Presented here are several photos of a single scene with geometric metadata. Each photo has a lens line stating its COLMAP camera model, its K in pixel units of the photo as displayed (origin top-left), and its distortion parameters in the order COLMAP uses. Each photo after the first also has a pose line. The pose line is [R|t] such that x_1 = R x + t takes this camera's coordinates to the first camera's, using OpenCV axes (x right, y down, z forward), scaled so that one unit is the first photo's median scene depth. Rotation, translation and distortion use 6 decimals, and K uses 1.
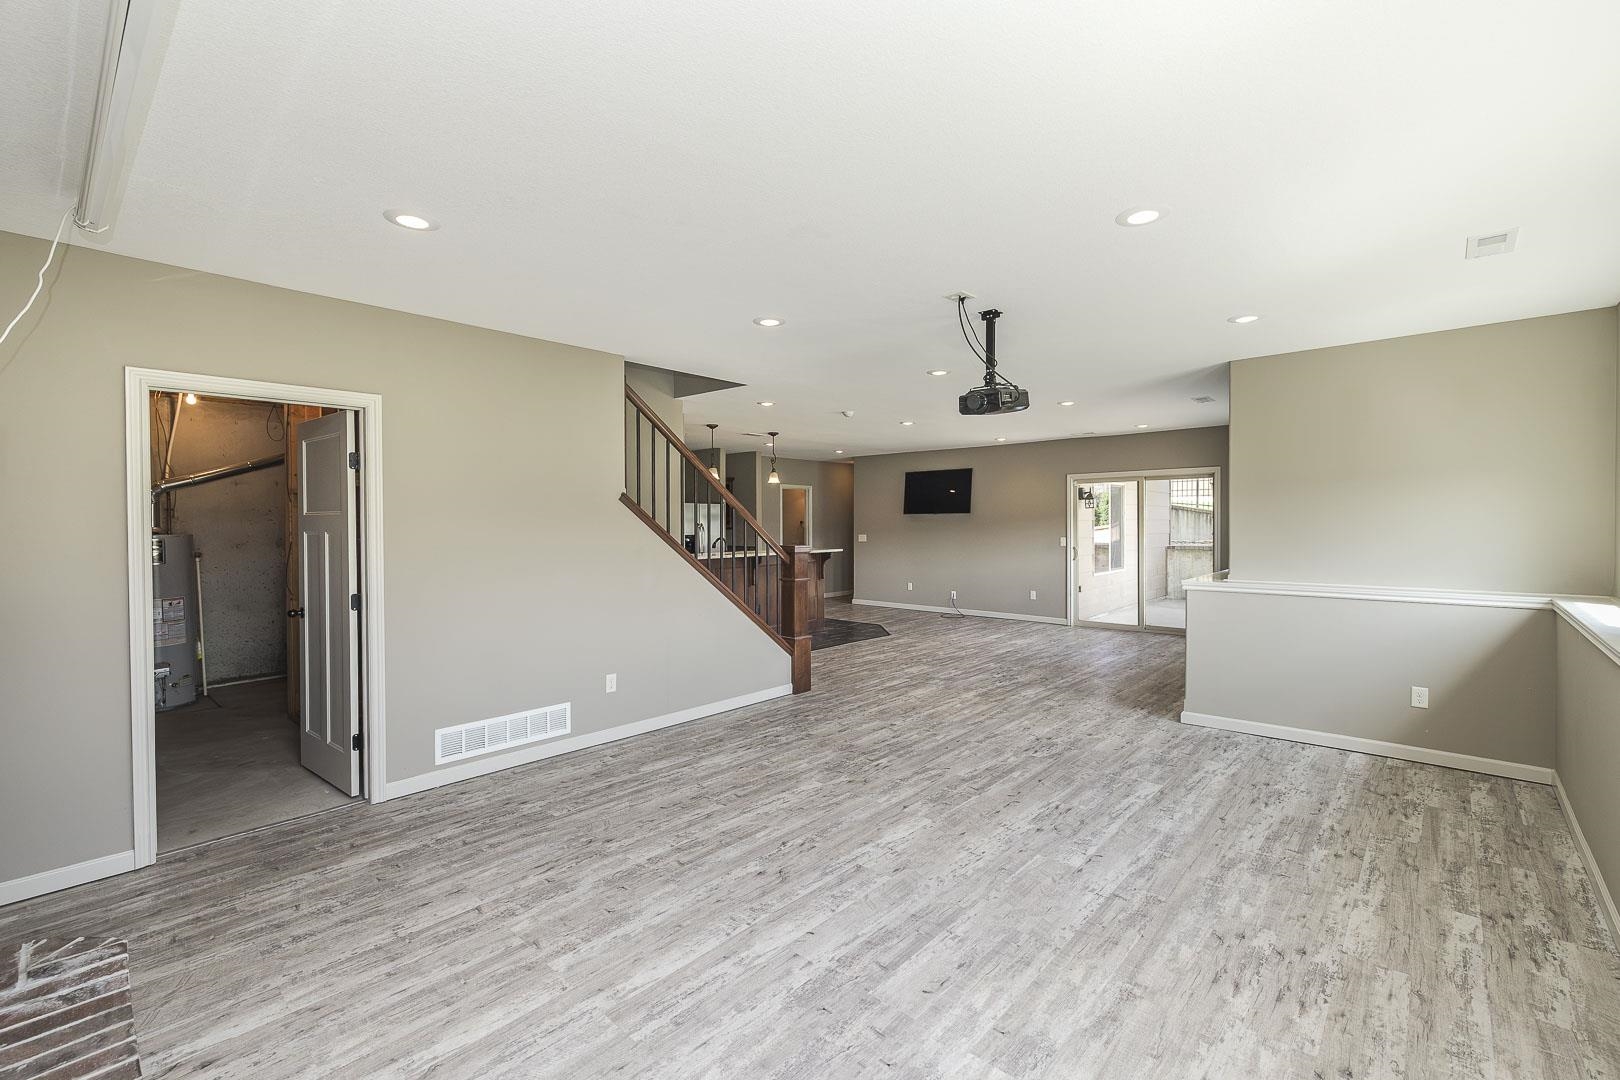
lens RADIAL K [[691.3, 0, 812.7], [0, 691.3, 531.5], [0, 0, 1]] dist [0.000186, 0.000004]
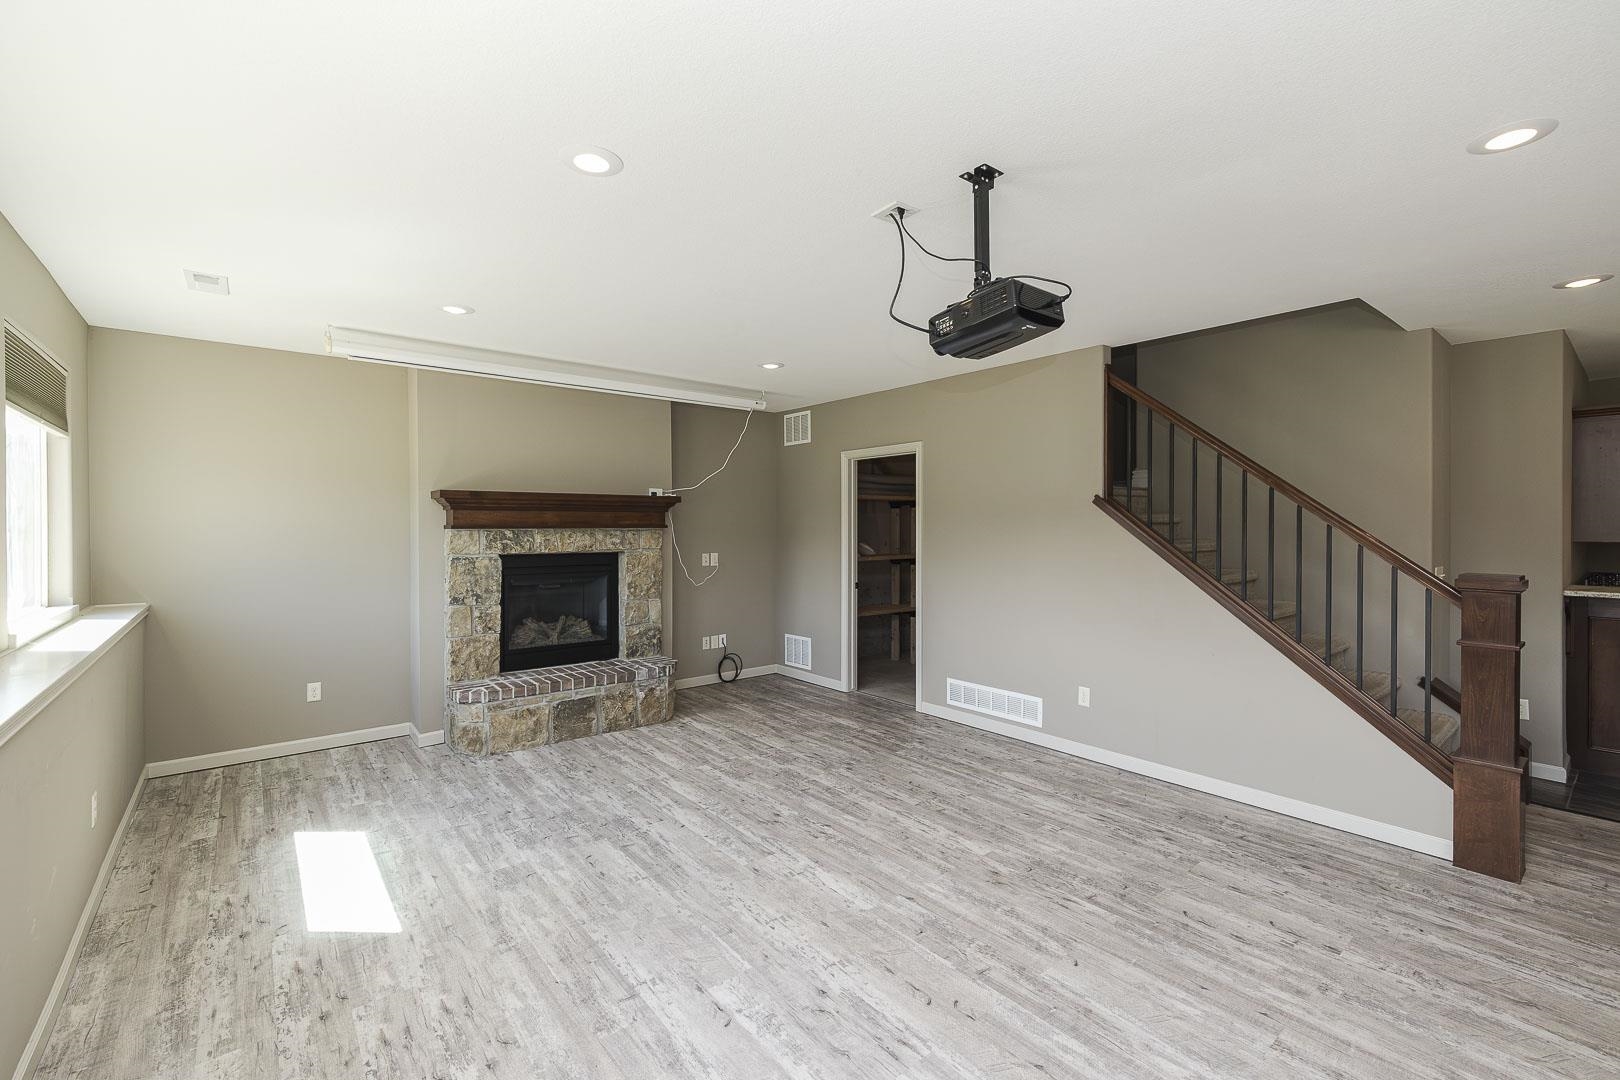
lens RADIAL K [[691.3, 0, 812.7], [0, 691.3, 531.5], [0, 0, 1]] dist [0.000186, 0.000004]
pose [[-0.145109, 0.012965, -0.989331, 0.869959], [-0.012257, 0.999814, 0.014900, -0.020586], [0.989340, 0.014289, -0.144923, 0.956830]]
